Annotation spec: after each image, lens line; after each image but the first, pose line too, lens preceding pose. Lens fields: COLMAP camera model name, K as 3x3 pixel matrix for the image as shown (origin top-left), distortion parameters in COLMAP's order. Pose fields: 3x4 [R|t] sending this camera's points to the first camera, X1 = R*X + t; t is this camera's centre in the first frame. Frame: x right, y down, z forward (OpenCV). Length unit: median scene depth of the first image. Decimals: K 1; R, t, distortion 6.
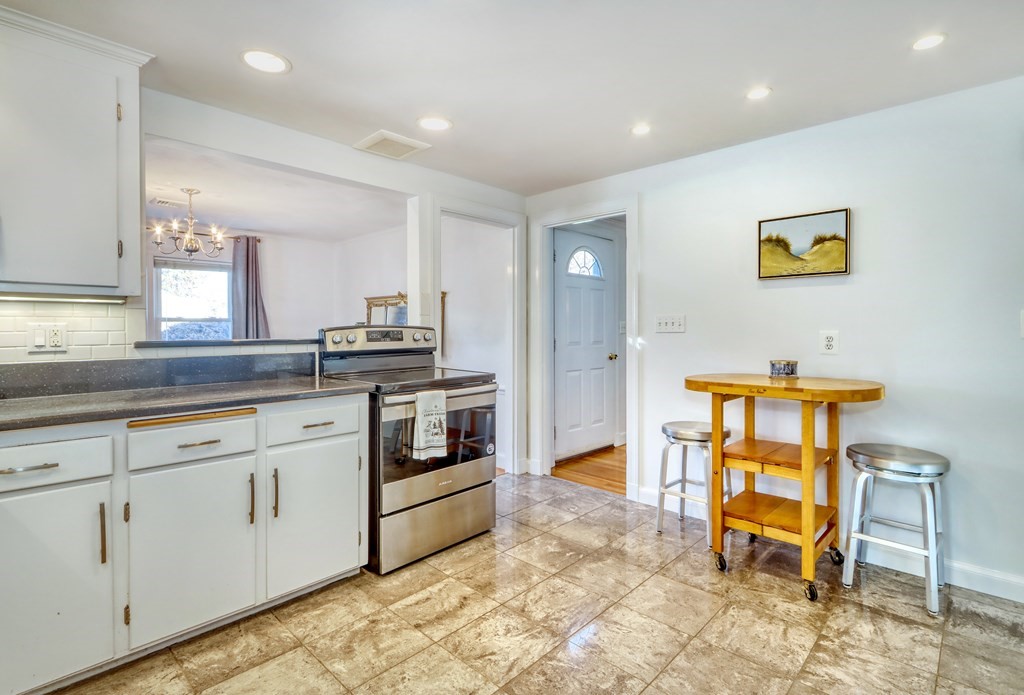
lens RADIAL K [[511.9, 0, 534.0], [0, 511.9, 341.8], [0, 0, 1]] dist [-0.000055, -0.000320]
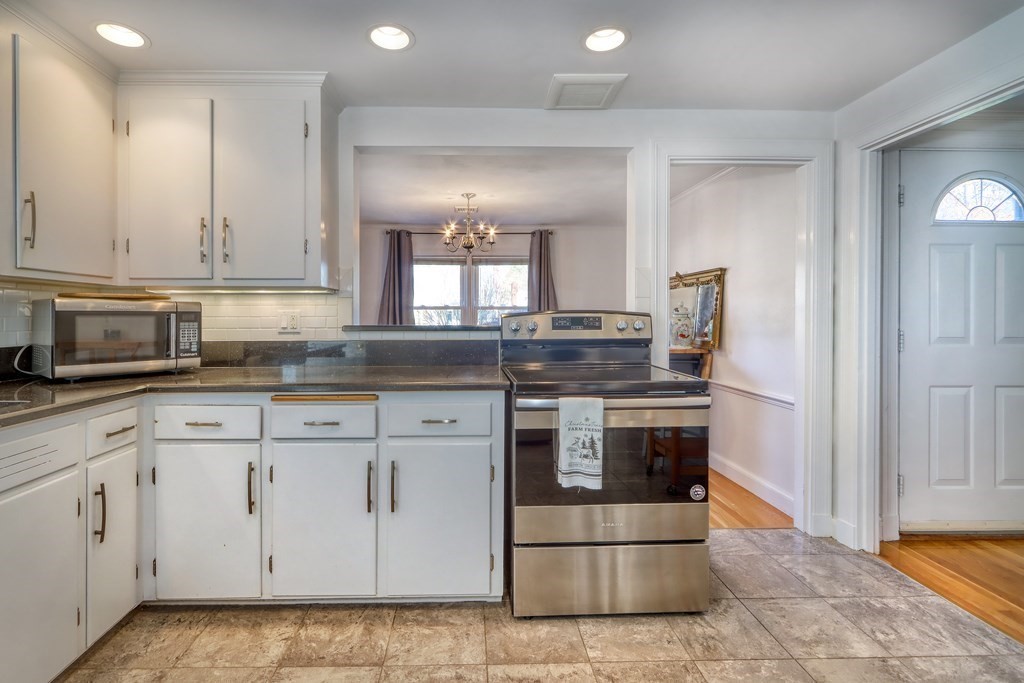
lens RADIAL K [[481.8, 0, 507.3], [0, 481.8, 323.4], [0, 0, 1]] dist [0.002362, -0.000880]
pose [[0.679402, 0.009741, -0.733702, 0.236506], [-0.018687, 0.999817, -0.004030, -0.006516], [0.733529, 0.016449, 0.679459, 0.437065]]
